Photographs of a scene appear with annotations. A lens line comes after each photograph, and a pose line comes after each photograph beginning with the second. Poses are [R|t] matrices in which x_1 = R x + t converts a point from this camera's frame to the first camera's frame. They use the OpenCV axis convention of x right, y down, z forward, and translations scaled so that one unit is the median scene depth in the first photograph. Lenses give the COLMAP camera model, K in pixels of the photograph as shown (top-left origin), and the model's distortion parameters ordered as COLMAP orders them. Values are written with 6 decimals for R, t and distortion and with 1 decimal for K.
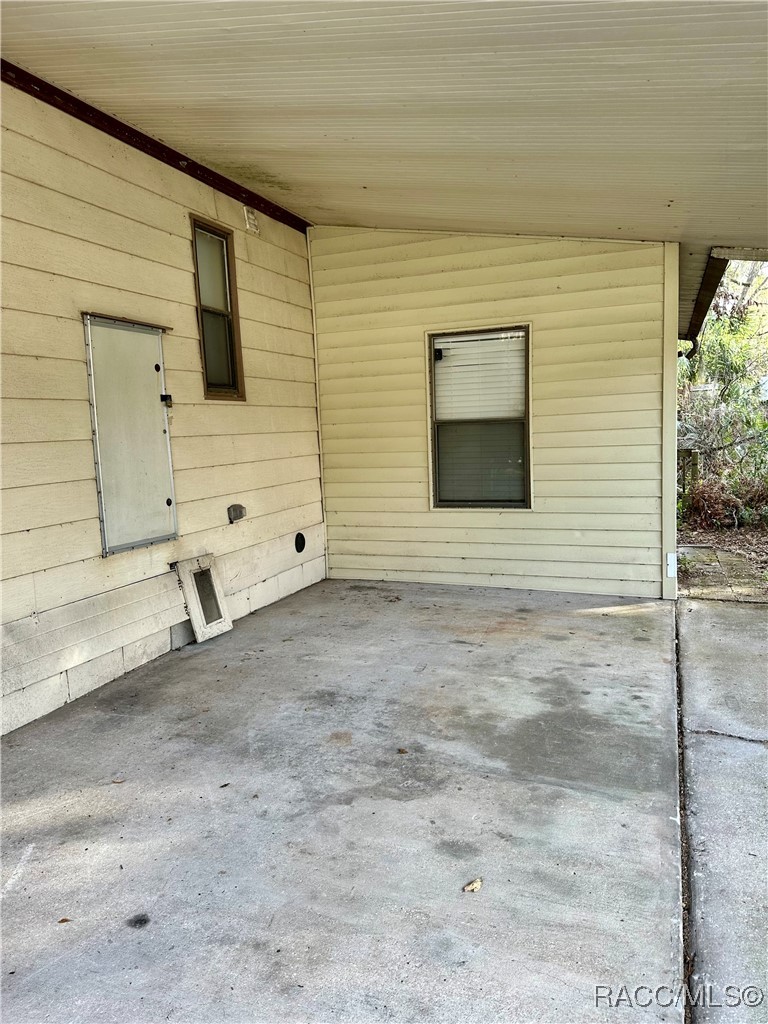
lens RADIAL K [[719.5, 0, 390.1], [0, 719.5, 519.5], [0, 0, 1]] dist [0.065502, -0.083131]
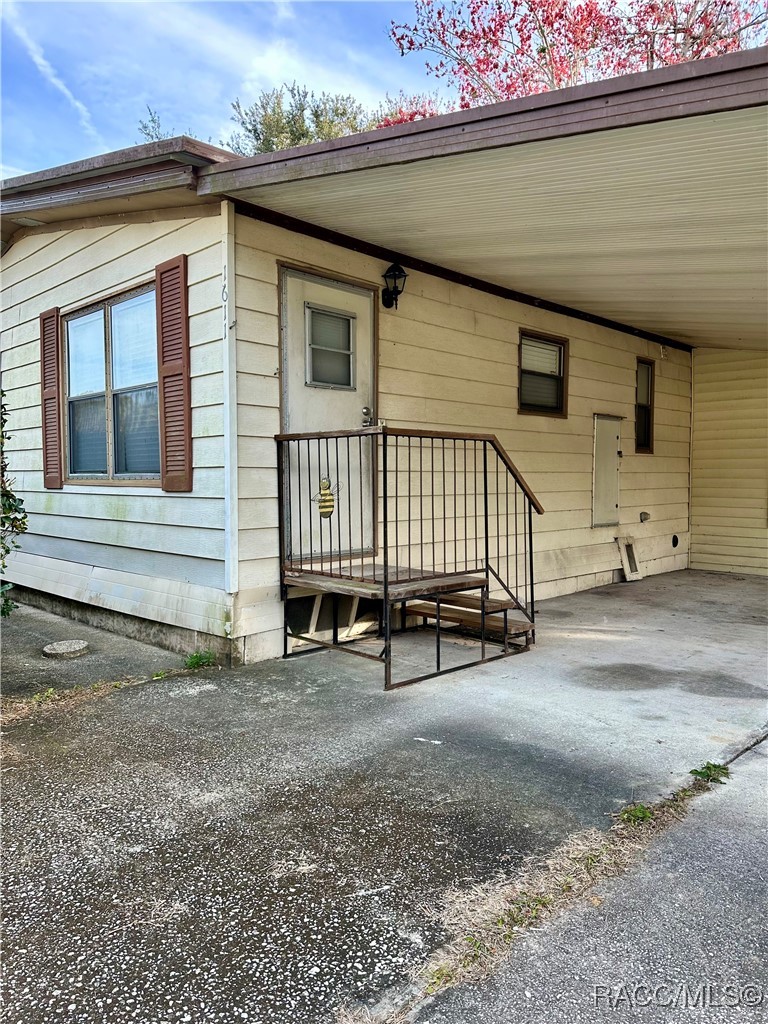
lens RADIAL K [[719.5, 0, 406.8], [0, 719.5, 509.7], [0, 0, 1]] dist [0.065502, -0.083131]
pose [[0.921848, 0.055908, -0.383498, -0.068671], [-0.083986, 0.994844, -0.056850, 0.118688], [0.378343, 0.084615, 0.921790, -0.819947]]
